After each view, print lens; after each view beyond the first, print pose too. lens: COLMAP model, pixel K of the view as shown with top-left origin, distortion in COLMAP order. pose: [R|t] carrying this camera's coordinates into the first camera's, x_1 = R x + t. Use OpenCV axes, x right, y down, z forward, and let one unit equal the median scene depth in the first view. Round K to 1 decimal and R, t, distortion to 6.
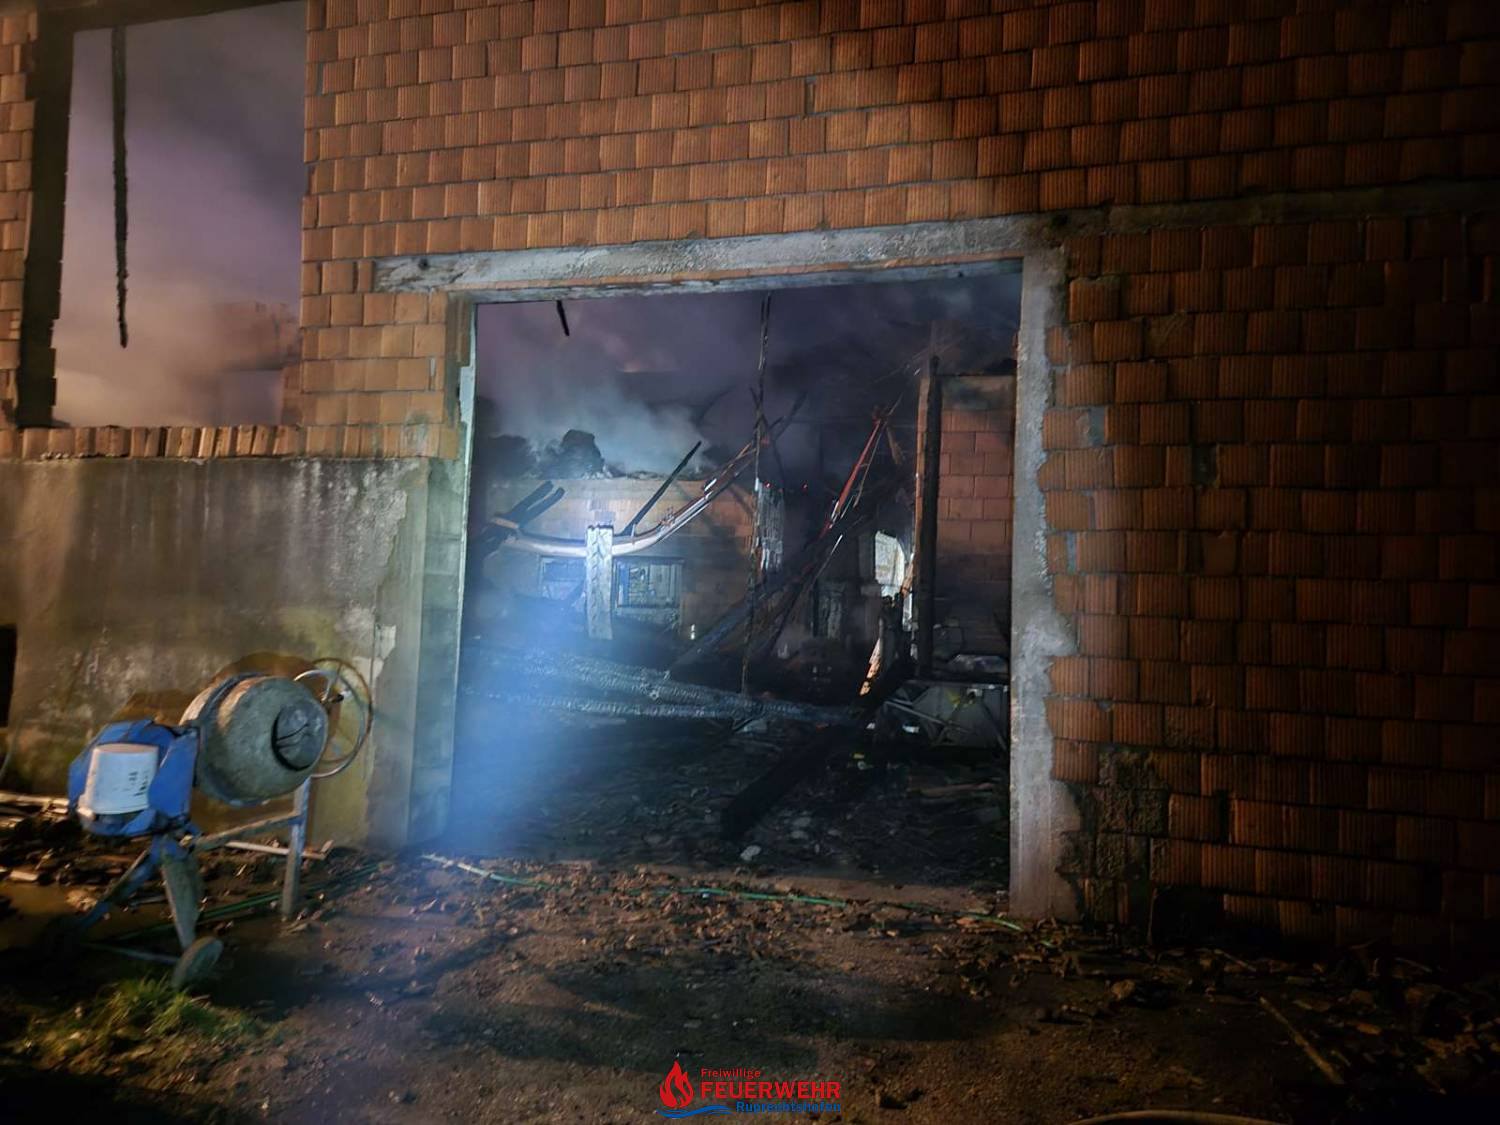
lens RADIAL K [[1013.2, 0, 746.8], [0, 1013.2, 496.9], [0, 0, 1]] dist [0.068509, -0.072718]
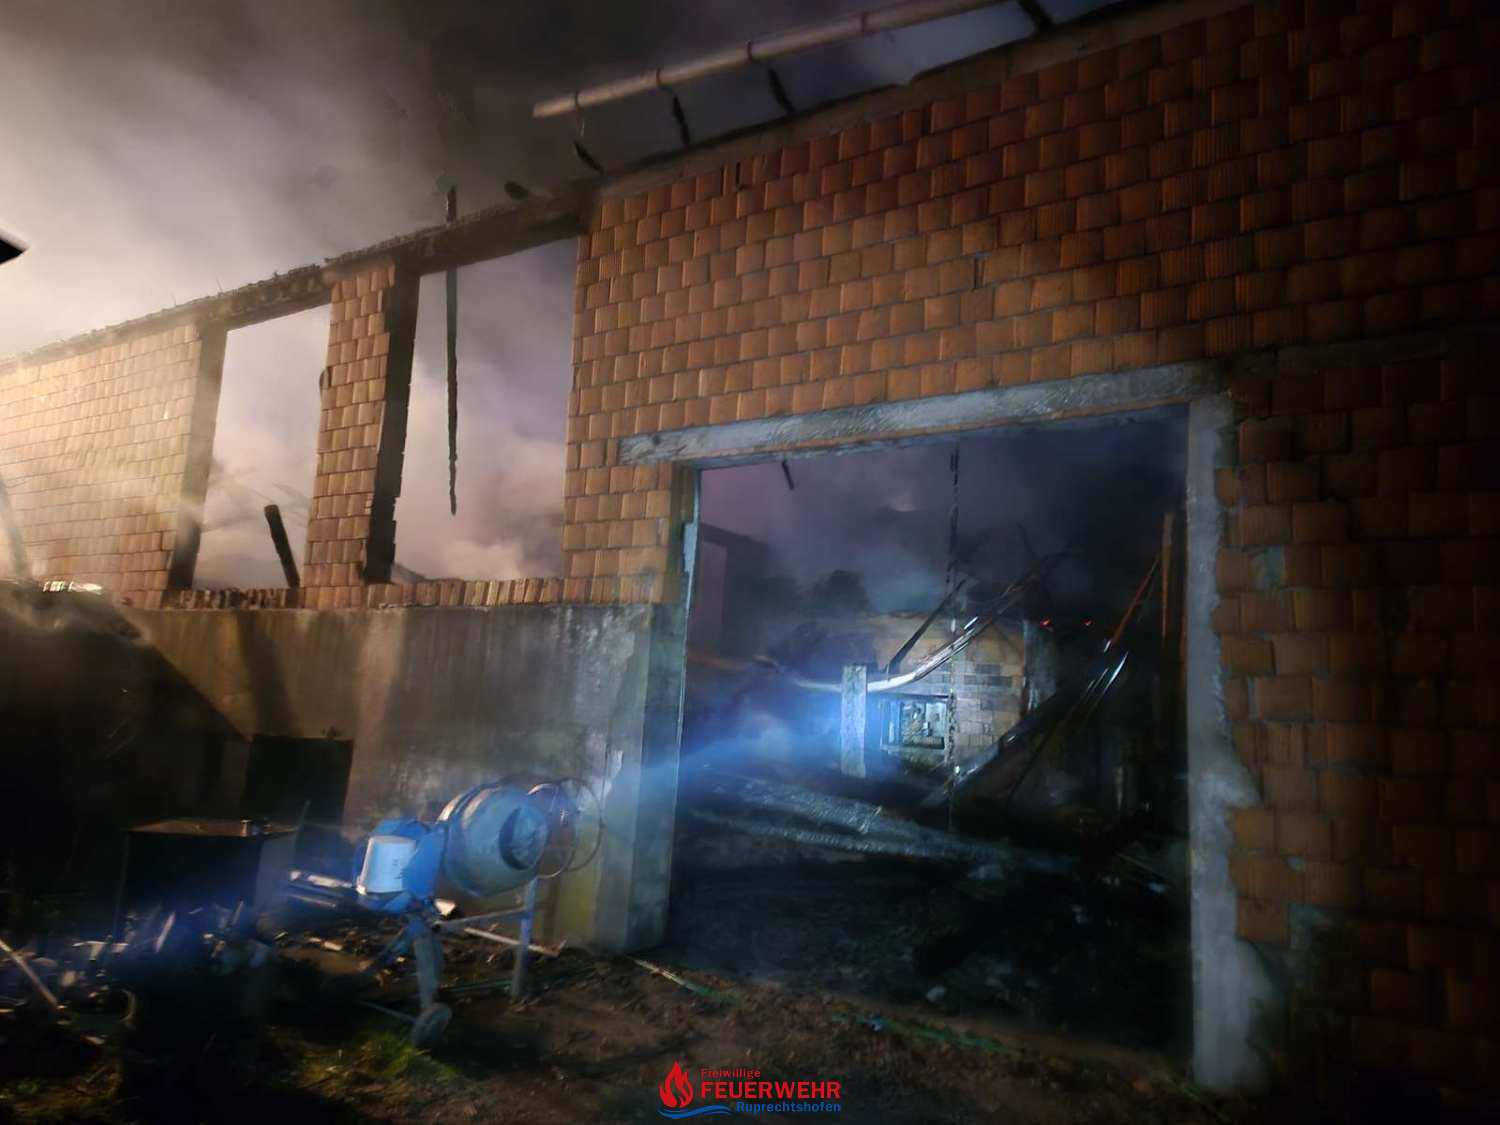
lens RADIAL K [[1013.2, 0, 746.8], [0, 1013.2, 496.9], [0, 0, 1]] dist [0.068509, -0.072718]
pose [[0.954123, -0.040103, -0.296718, 0.143132], [0.000484, 0.991195, -0.132410, -0.005690], [0.299416, 0.126191, 0.945741, -0.084260]]
